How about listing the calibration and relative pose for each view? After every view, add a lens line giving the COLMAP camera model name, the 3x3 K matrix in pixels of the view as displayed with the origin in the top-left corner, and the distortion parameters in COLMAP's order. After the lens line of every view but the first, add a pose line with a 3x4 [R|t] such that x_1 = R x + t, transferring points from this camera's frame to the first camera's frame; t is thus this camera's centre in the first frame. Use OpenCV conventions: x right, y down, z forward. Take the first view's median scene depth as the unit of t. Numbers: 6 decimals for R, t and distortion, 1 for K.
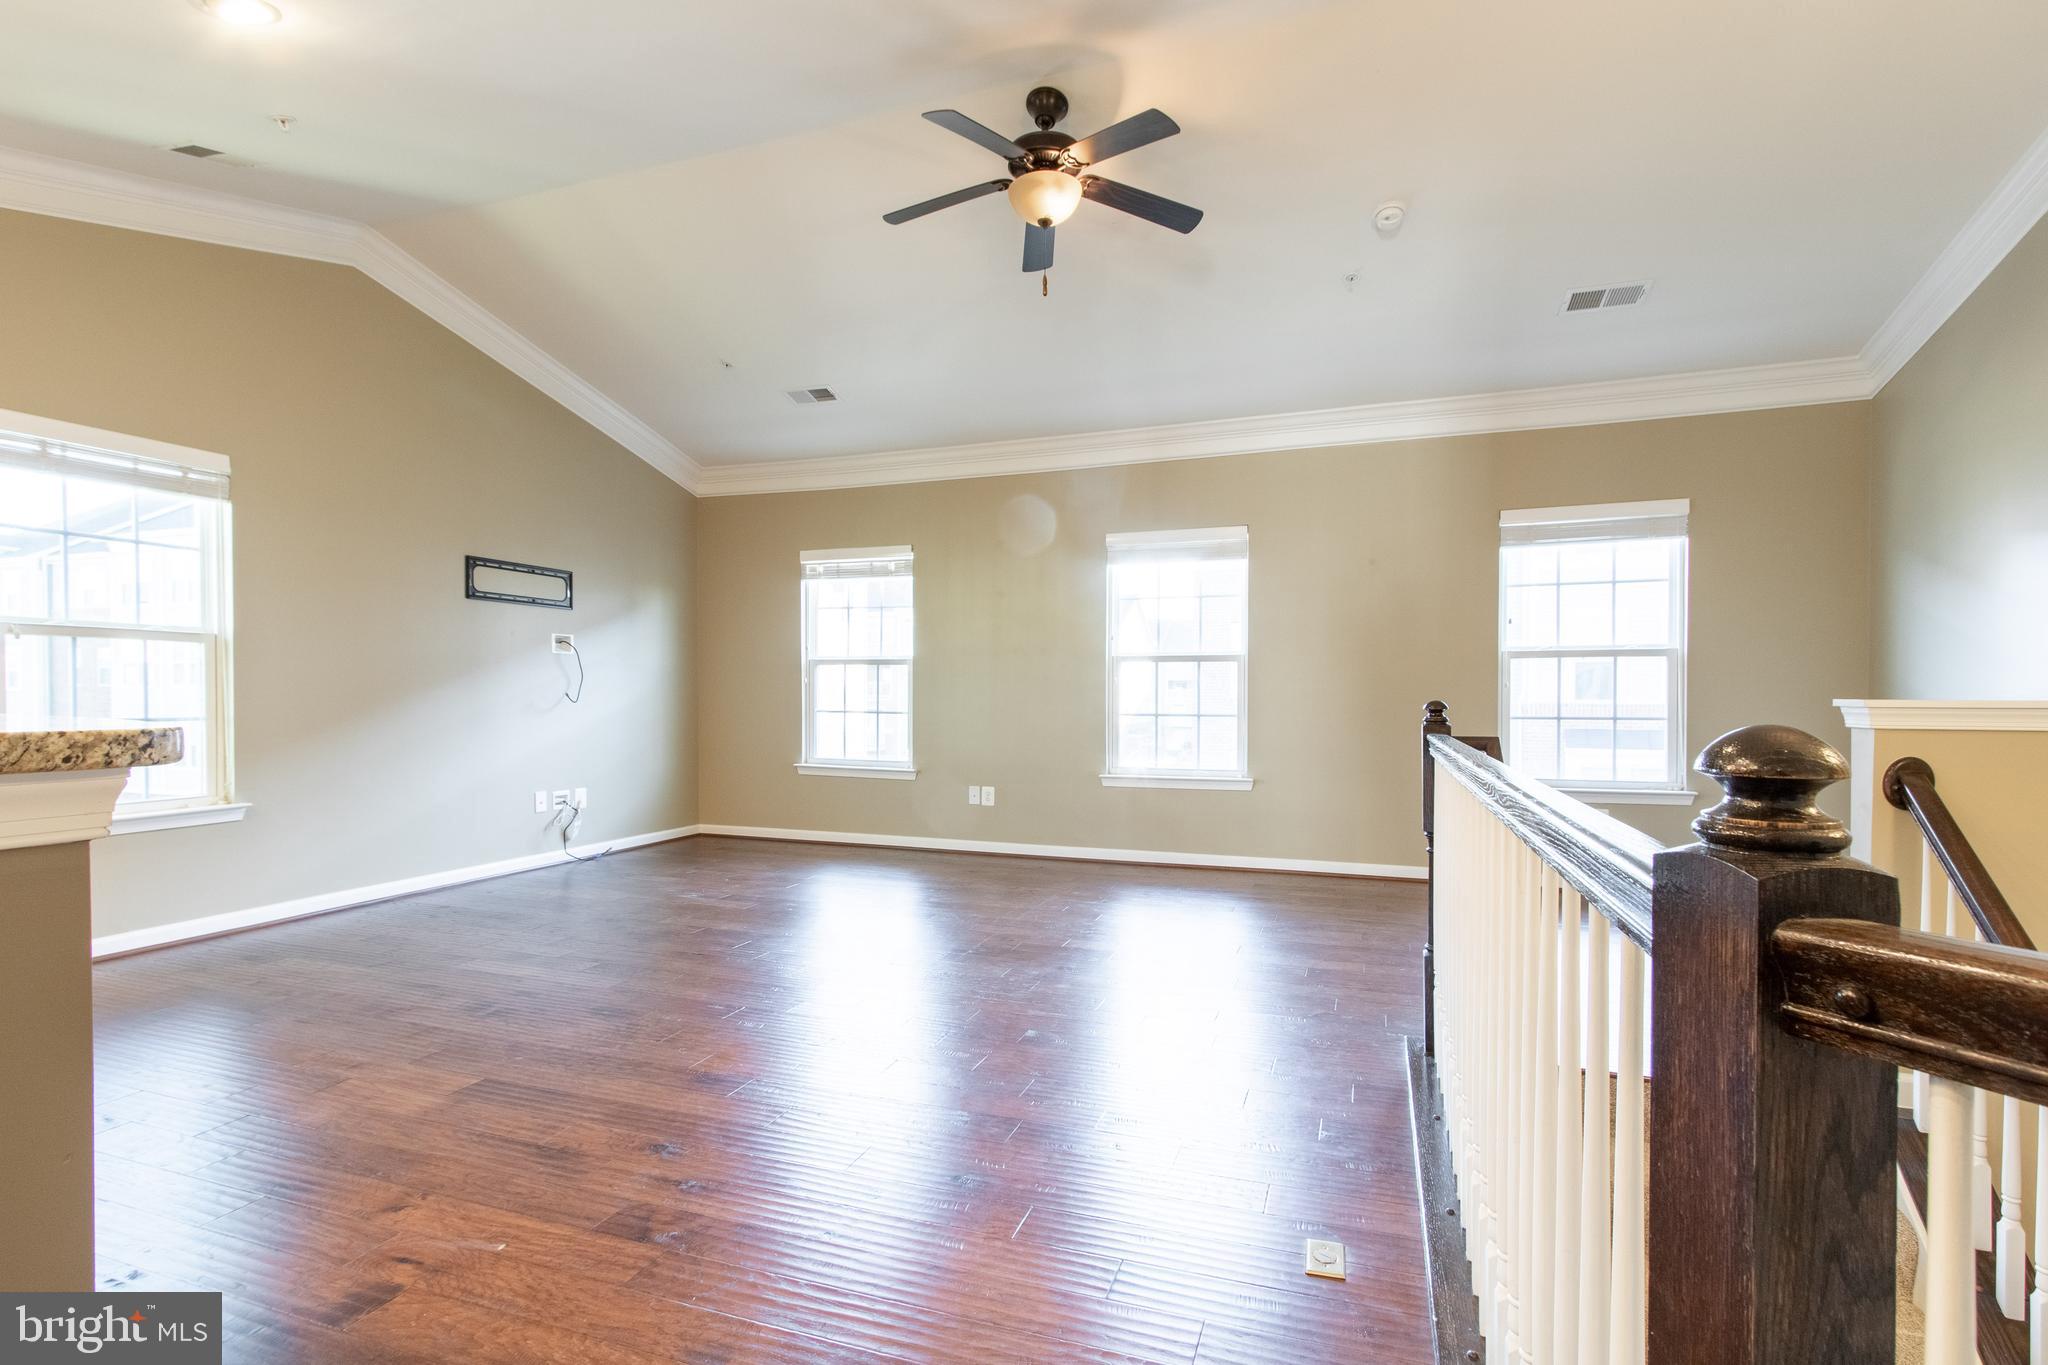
lens RADIAL K [[977.1, 0, 1029.7], [0, 977.1, 713.3], [0, 0, 1]] dist [0.014816, -0.000381]
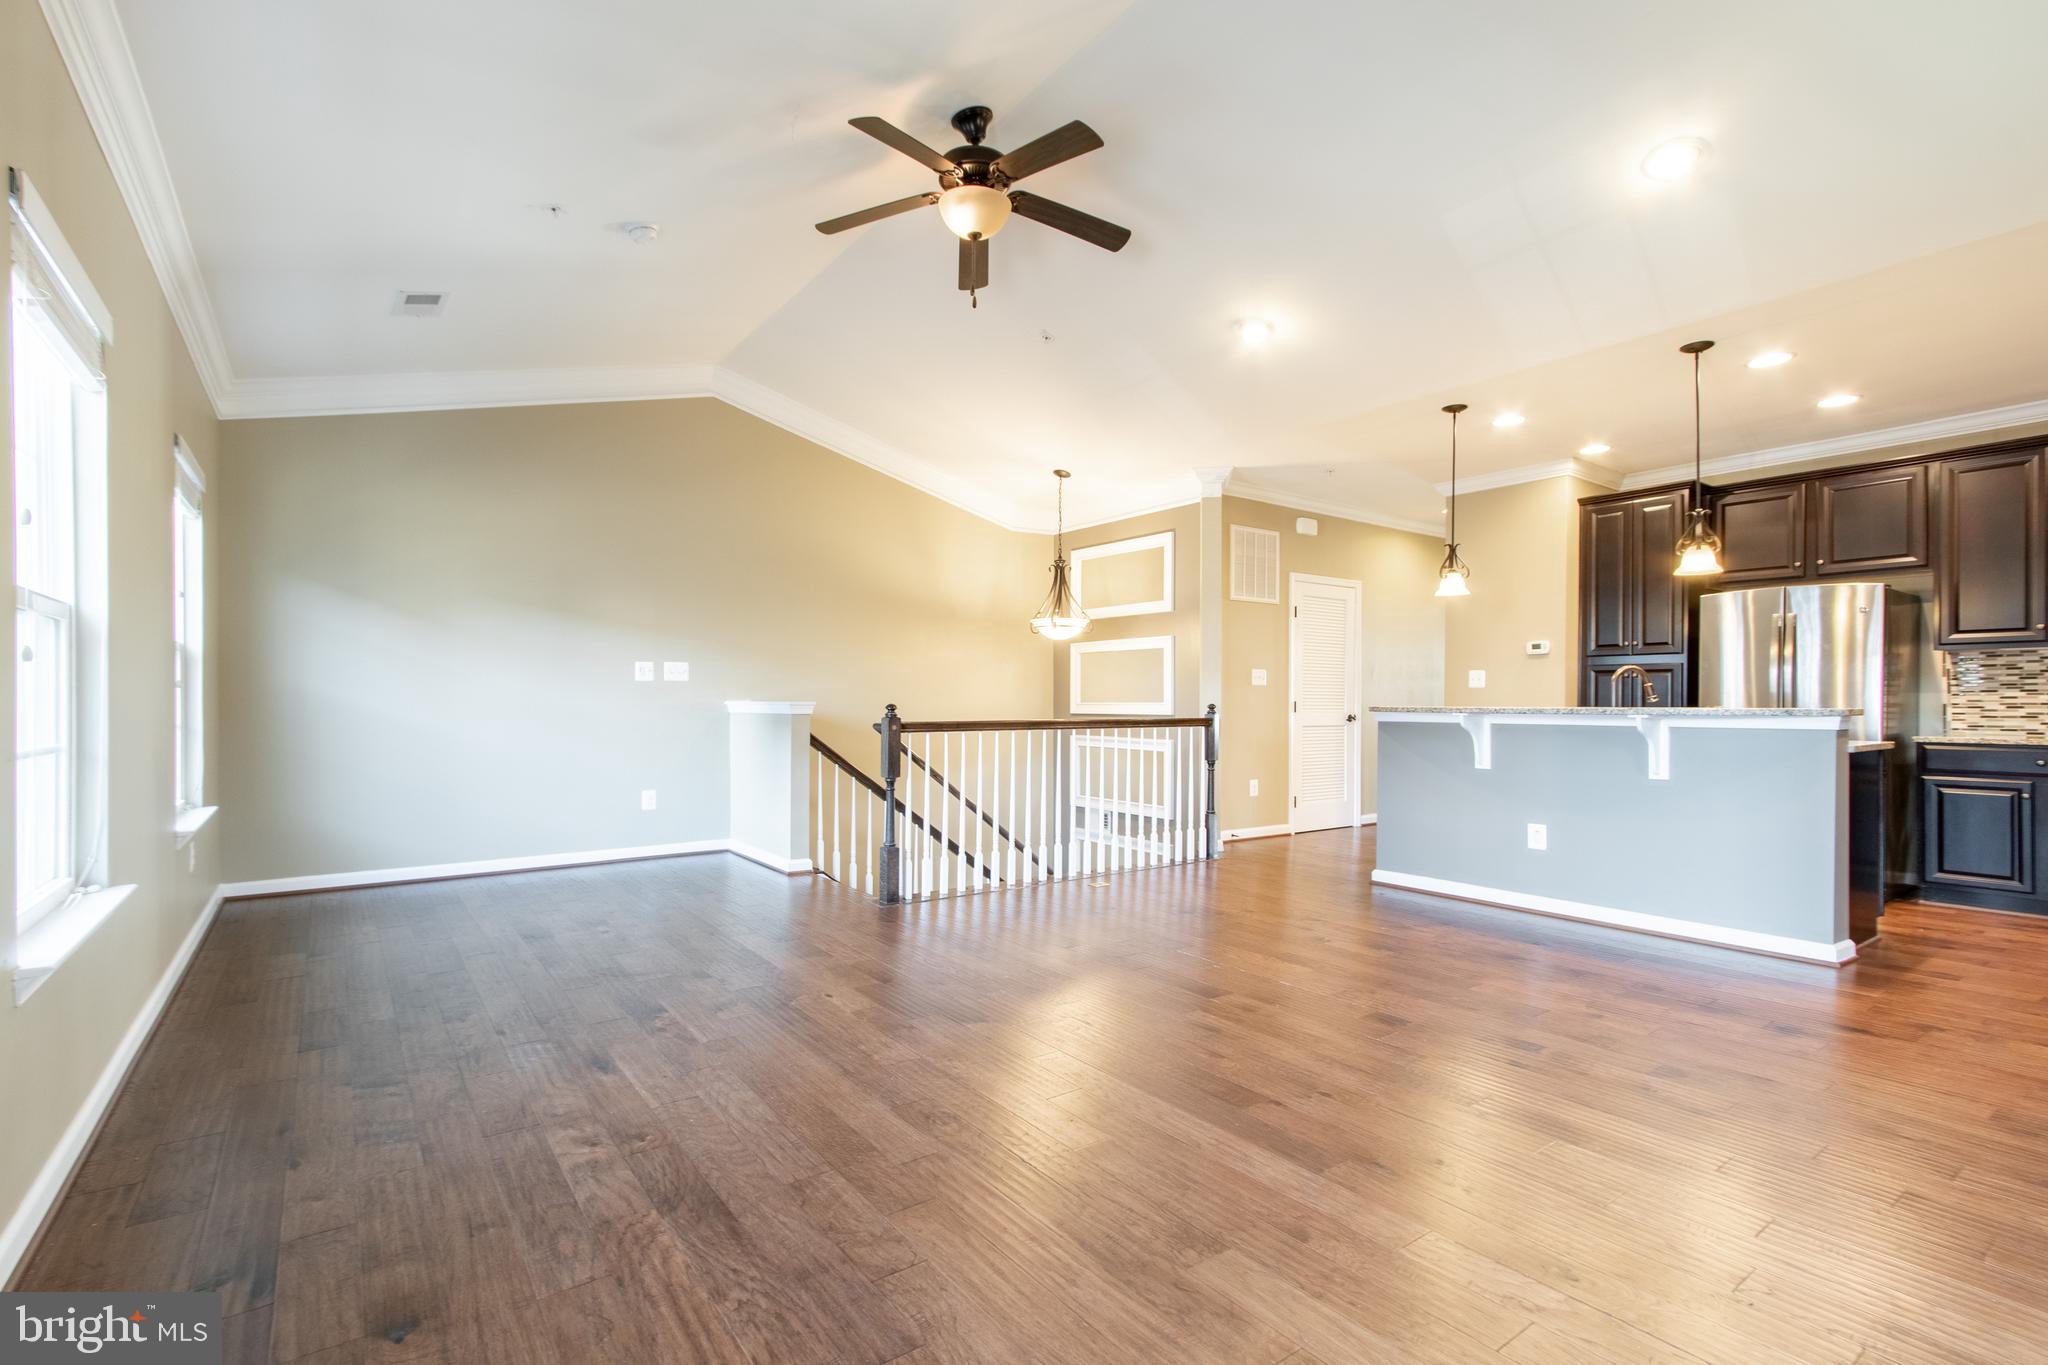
lens RADIAL K [[929.8, 0, 1013.9], [0, 929.8, 704.5], [0, 0, 1]] dist [0.010796, -0.000619]
pose [[-0.828291, -0.005913, 0.560266, -0.374477], [0.009445, 0.999655, 0.024514, -0.023902], [-0.560218, 0.025596, -0.827950, 1.189094]]
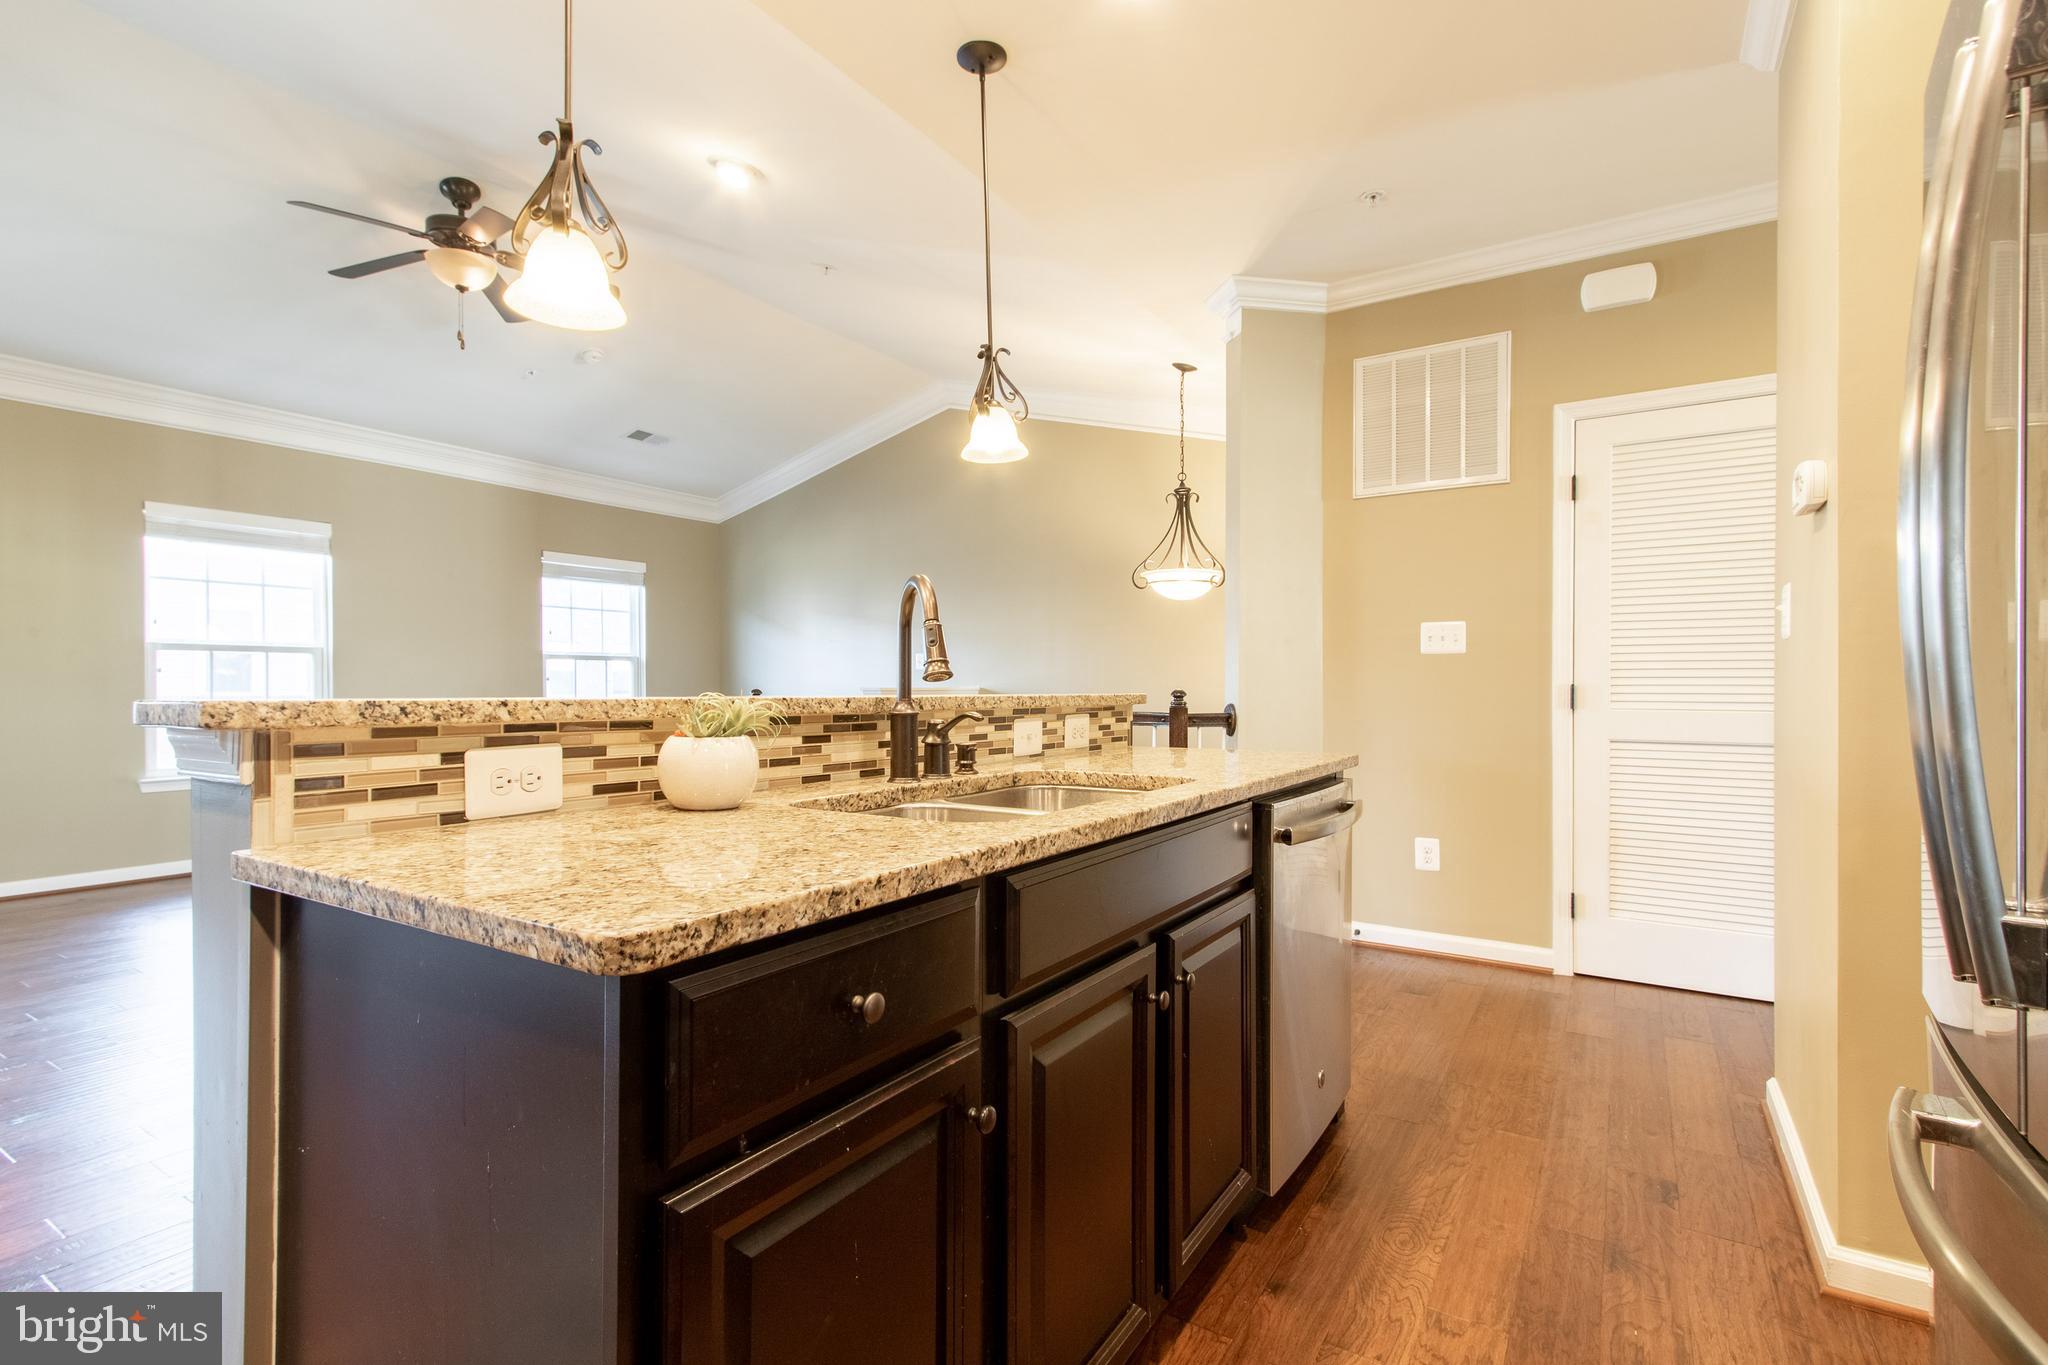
lens RADIAL K [[941.7, 0, 1029.2], [0, 941.7, 691.0], [0, 0, 1]] dist [0.001450, -0.000002]
pose [[0.211323, -0.004783, 0.977405, -0.639953], [0.024020, 0.999711, -0.000301, 0.004319], [-0.977121, 0.023541, 0.211377, 0.066768]]
